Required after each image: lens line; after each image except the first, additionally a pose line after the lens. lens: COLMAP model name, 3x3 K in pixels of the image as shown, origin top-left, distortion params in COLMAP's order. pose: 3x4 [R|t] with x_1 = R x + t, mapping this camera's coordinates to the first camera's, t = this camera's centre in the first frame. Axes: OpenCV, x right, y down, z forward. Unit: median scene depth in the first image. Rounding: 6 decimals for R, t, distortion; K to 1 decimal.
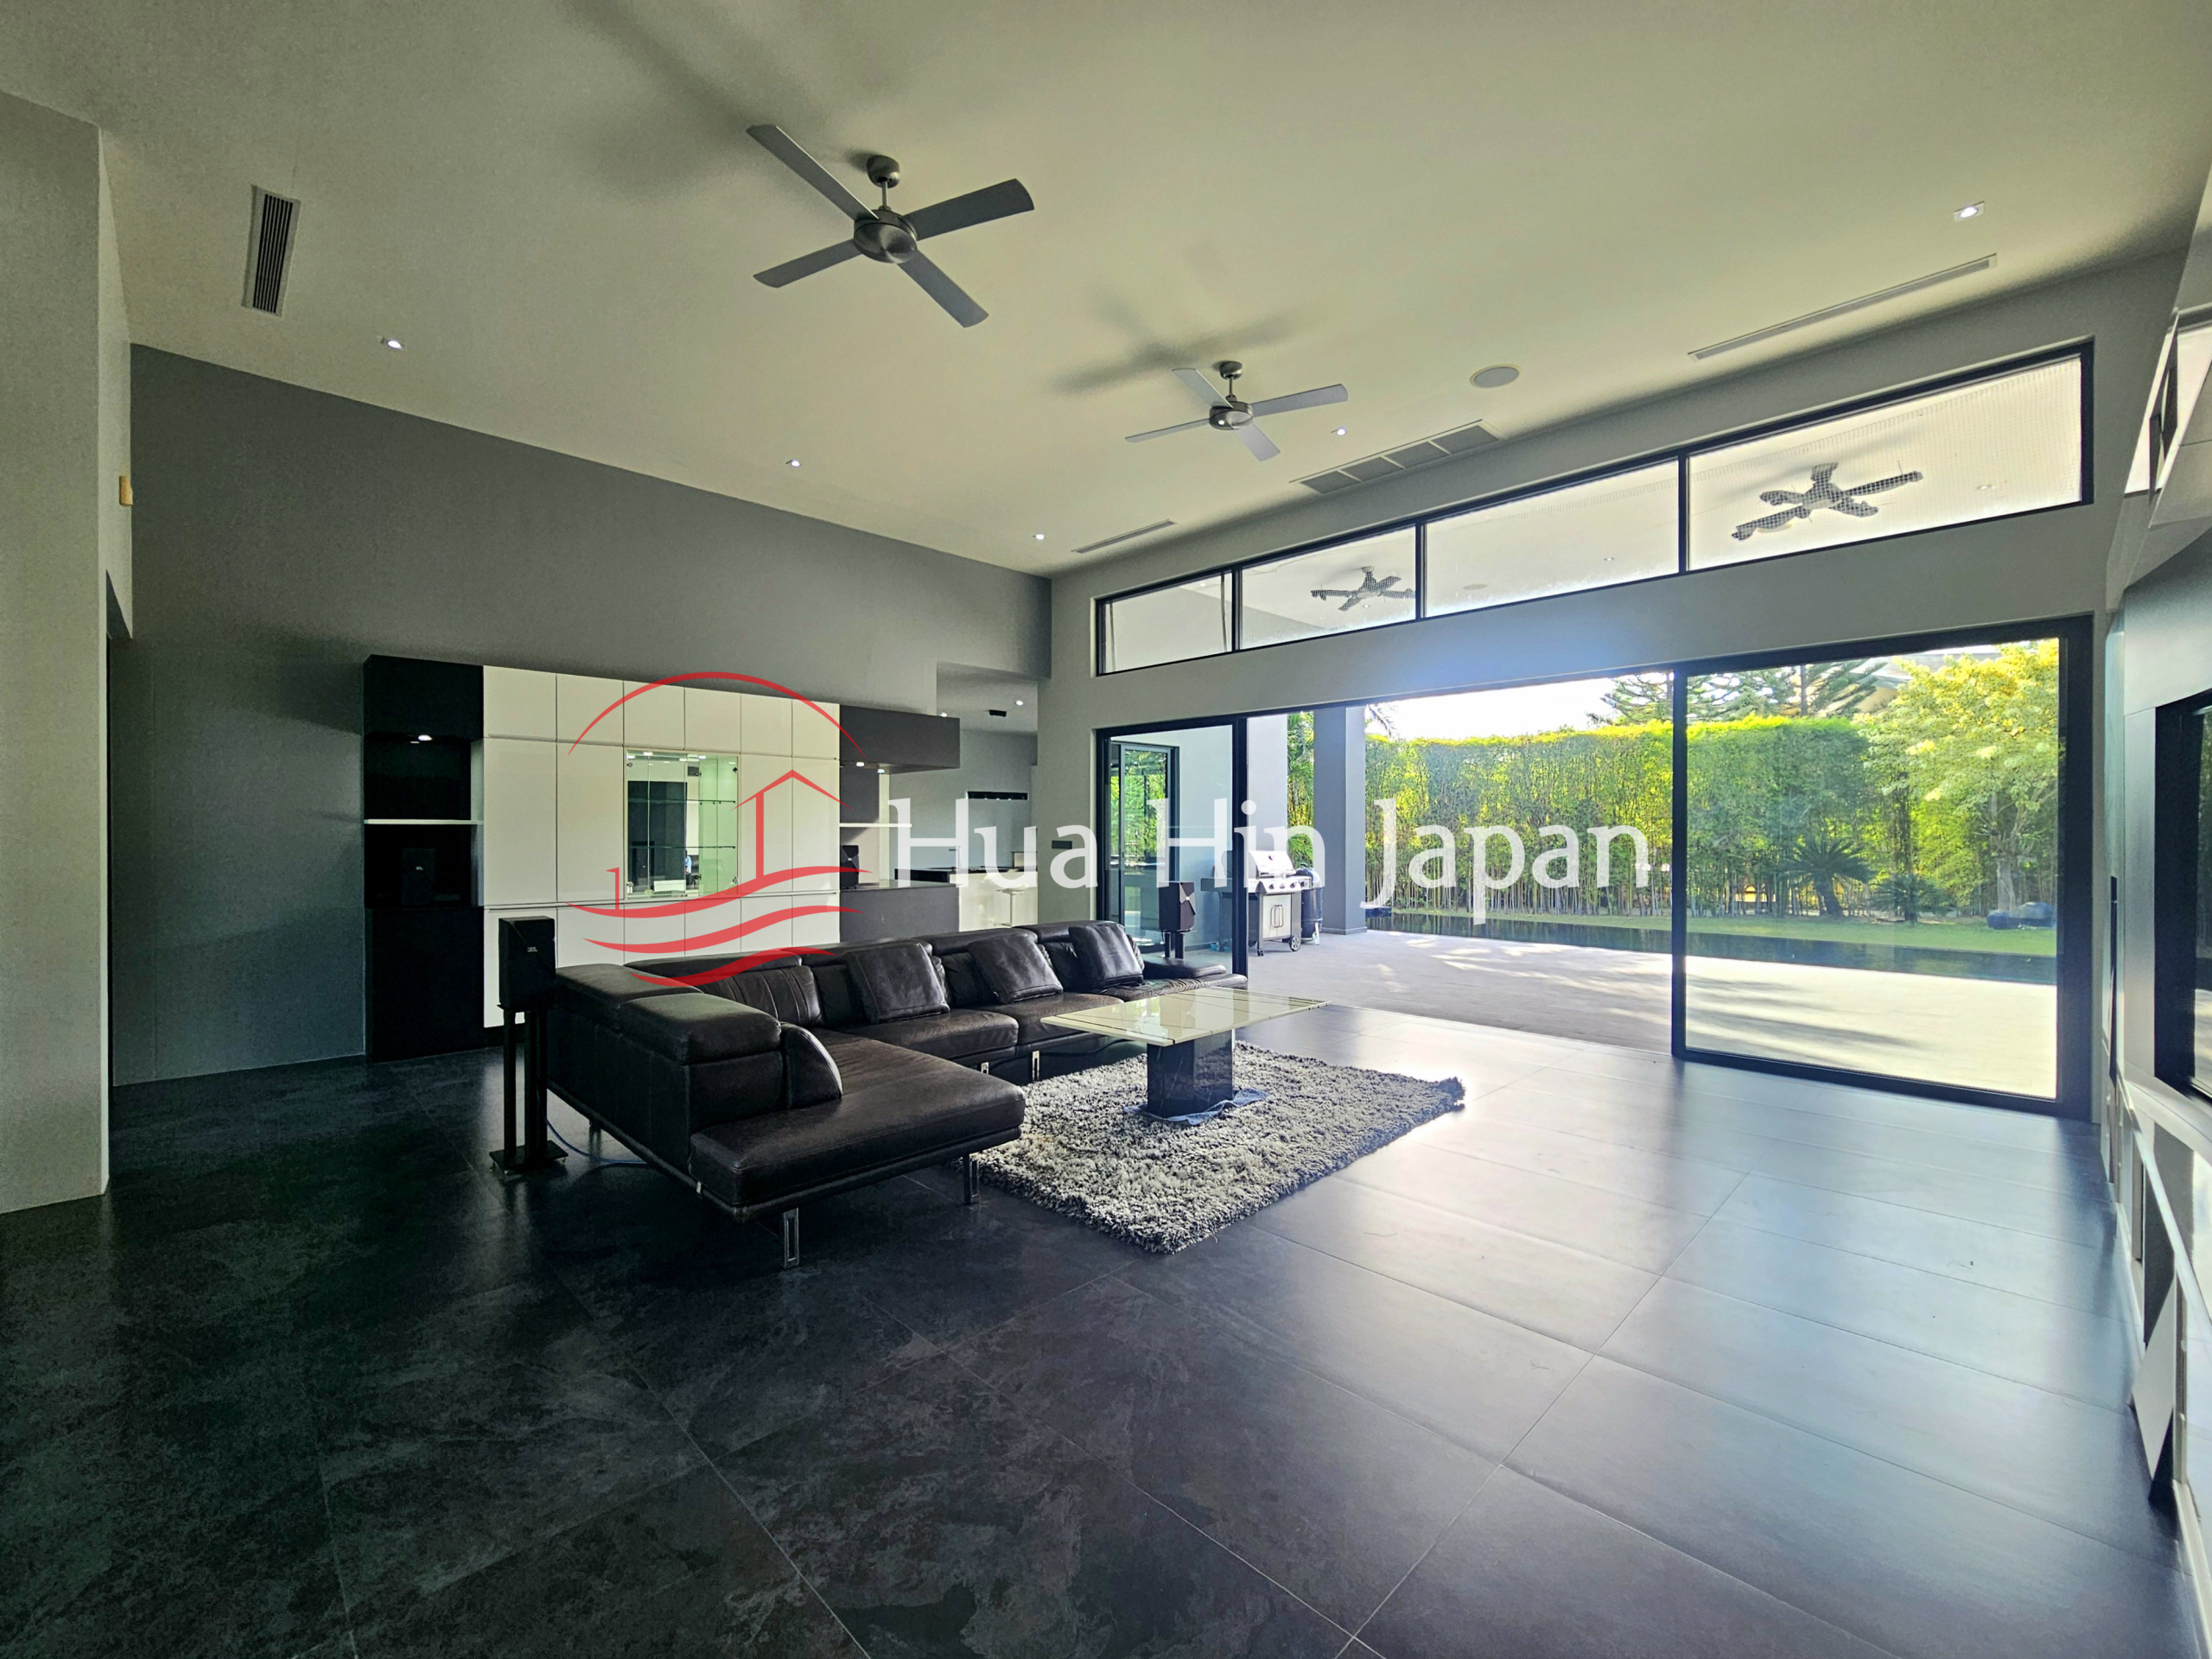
lens RADIAL K [[923.2, 0, 1111.2], [0, 923.2, 835.4], [0, 0, 1]] dist [-0.001373, 0.000075]
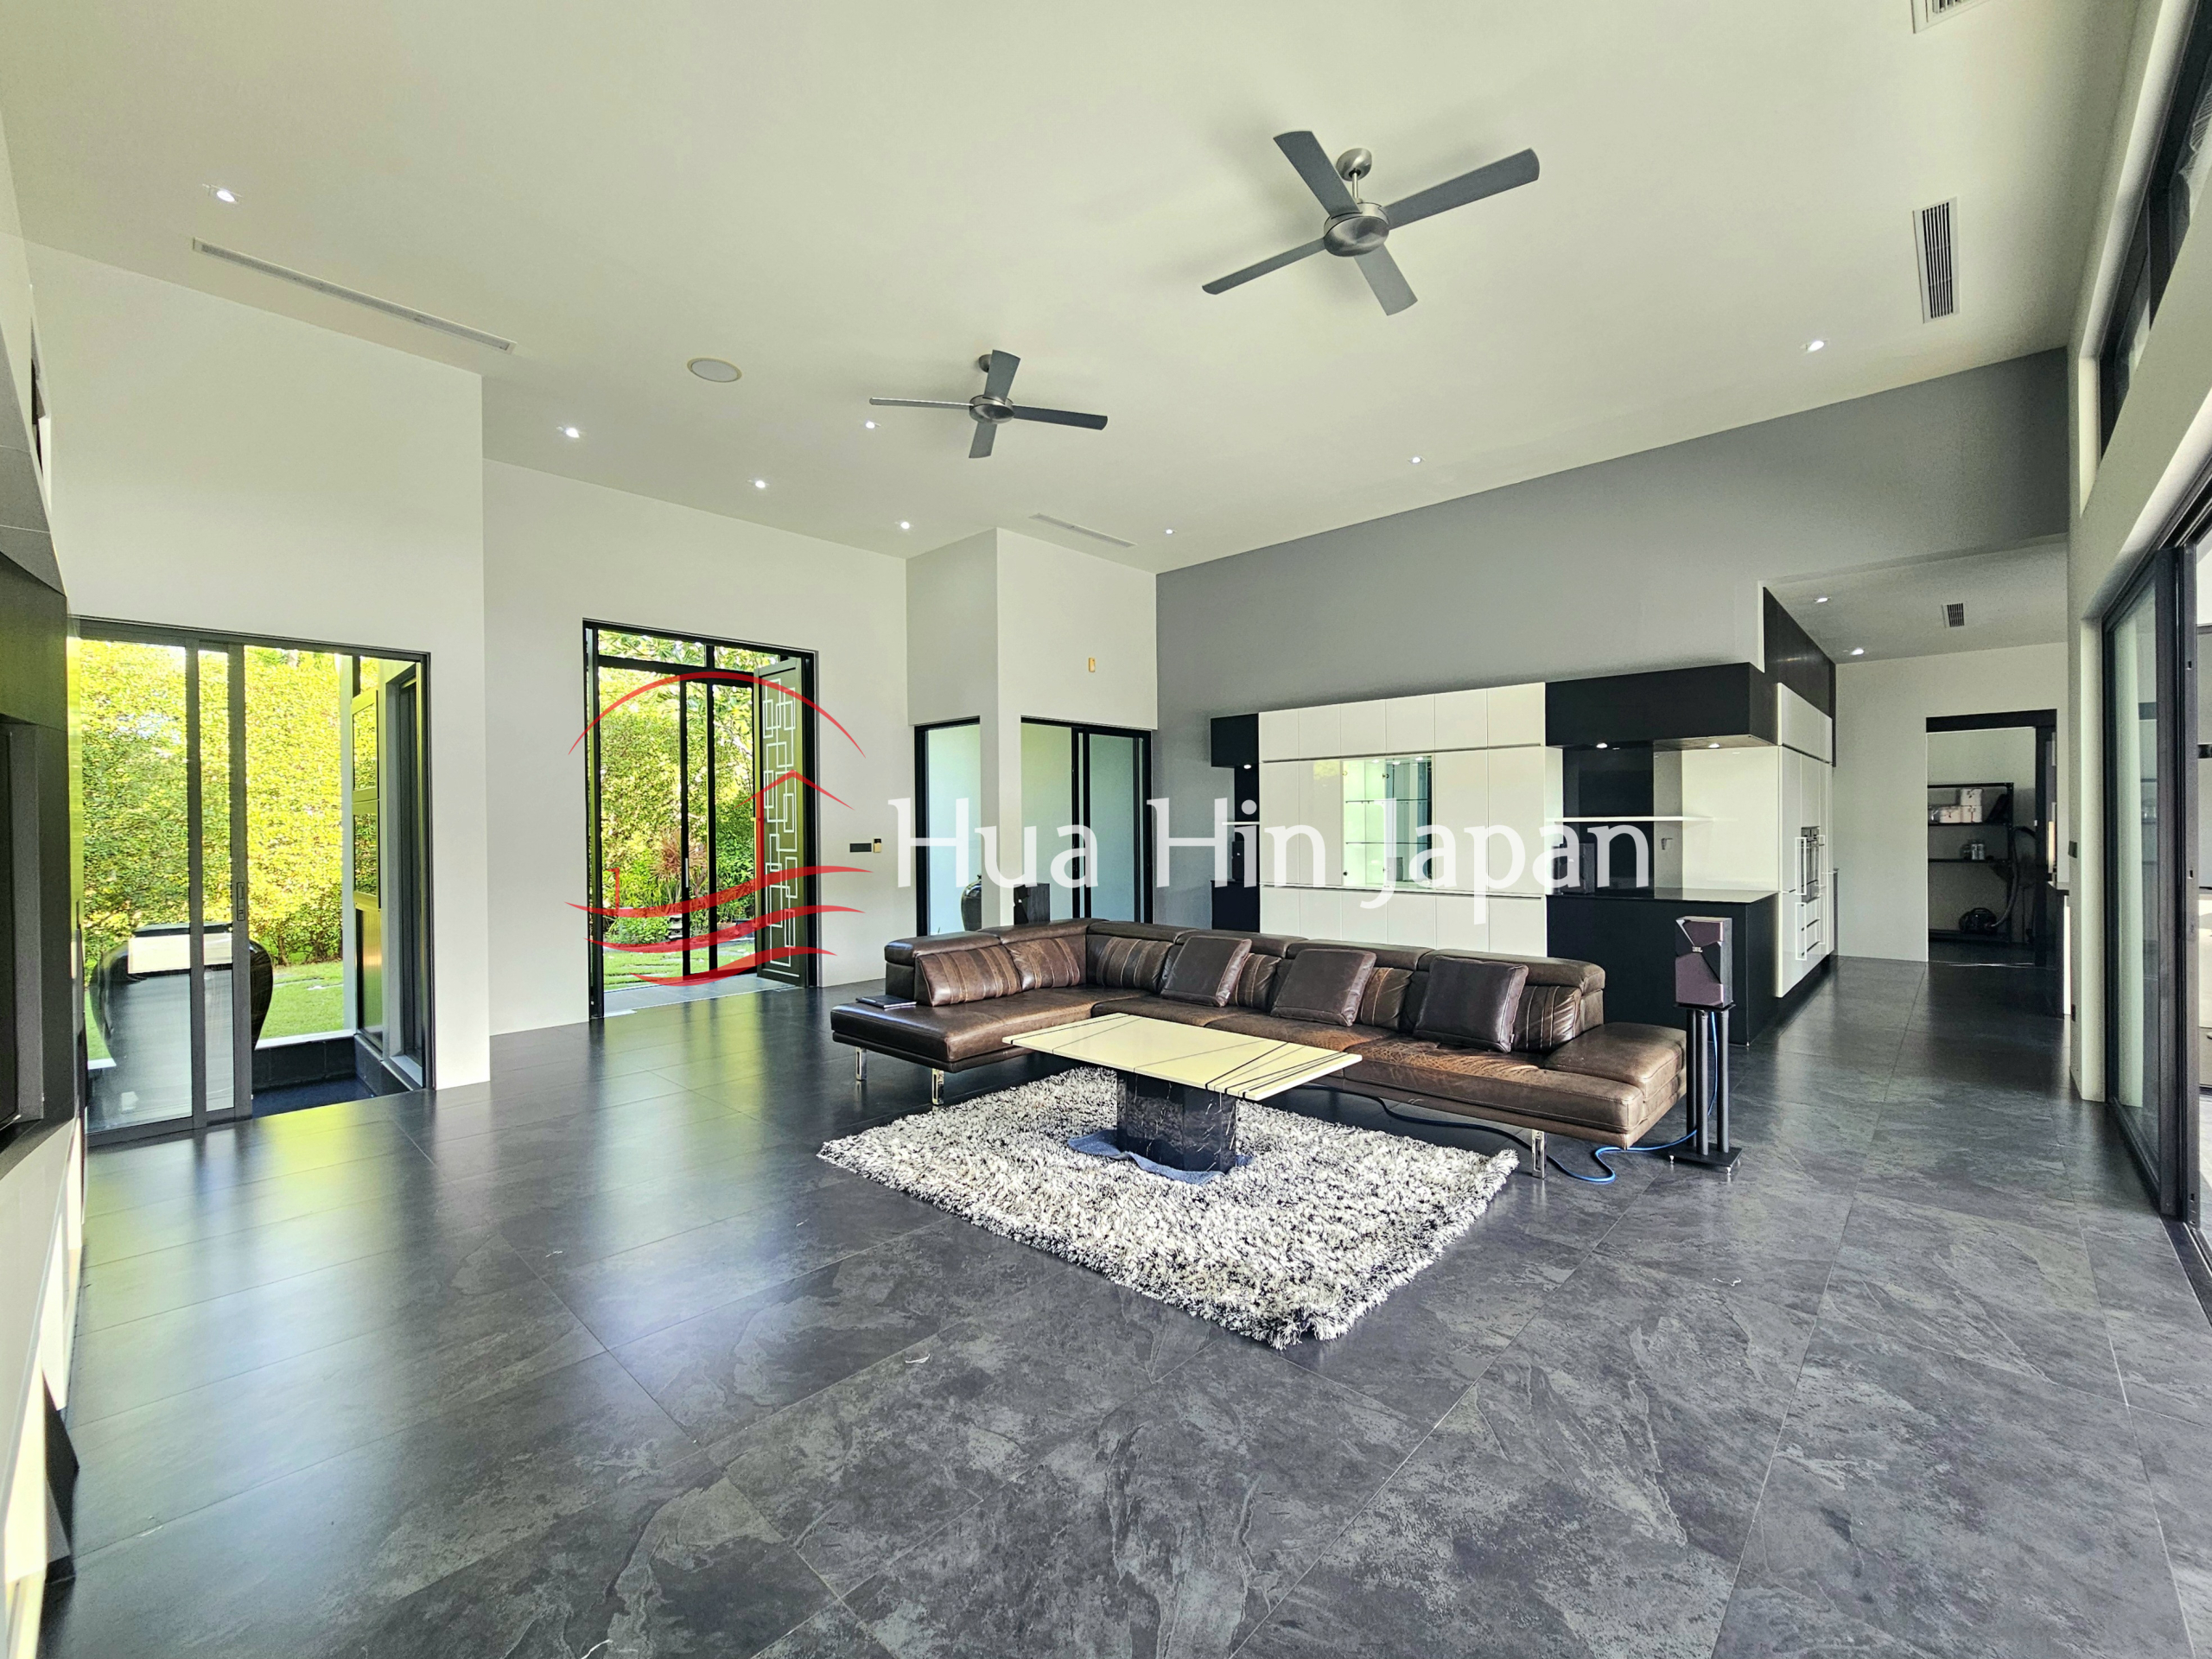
lens RADIAL K [[923.2, 0, 1111.2], [0, 923.2, 835.4], [0, 0, 1]] dist [-0.001373, 0.000075]
pose [[0.039199, 0.001935, -0.999230, 0.769941], [0.010544, 0.999942, 0.002350, -0.000650], [0.999176, -0.010628, 0.039176, 0.734116]]
